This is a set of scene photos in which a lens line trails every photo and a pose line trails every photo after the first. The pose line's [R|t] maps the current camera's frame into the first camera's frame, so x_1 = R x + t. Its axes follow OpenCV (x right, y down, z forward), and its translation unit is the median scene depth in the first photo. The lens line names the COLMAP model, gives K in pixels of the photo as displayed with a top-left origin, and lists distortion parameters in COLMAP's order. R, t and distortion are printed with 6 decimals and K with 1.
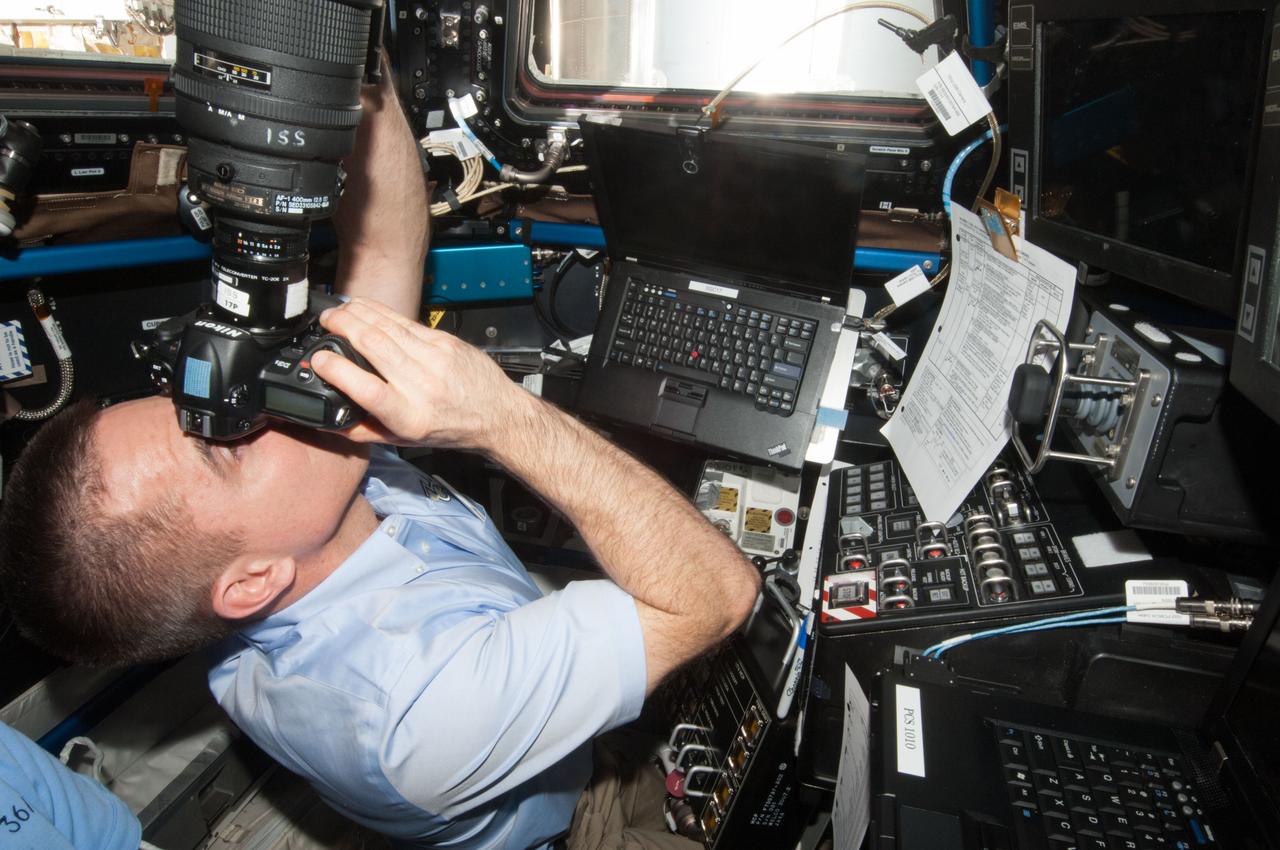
lens RADIAL K [[781.0, 0, 645.0], [0, 781.0, 426.7], [0, 0, 1]] dist [-0.008244, -0.013383]
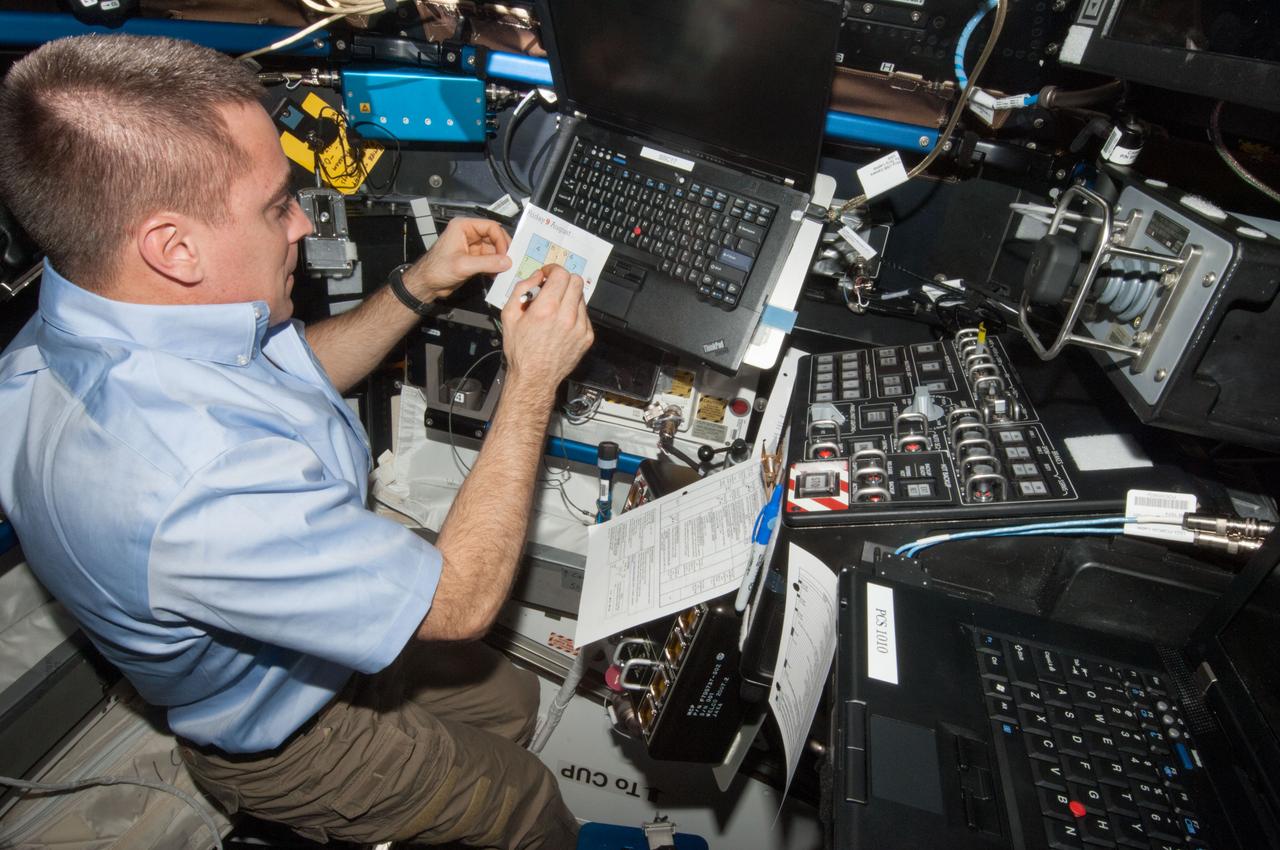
lens RADIAL K [[781.0, 0, 645.0], [0, 781.0, 426.7], [0, 0, 1]] dist [-0.008244, -0.013383]
pose [[0.994782, 0.068850, 0.075284, -0.011622], [-0.078292, 0.988330, 0.130667, 0.047838], [-0.065409, -0.135879, 0.988564, 0.130219]]
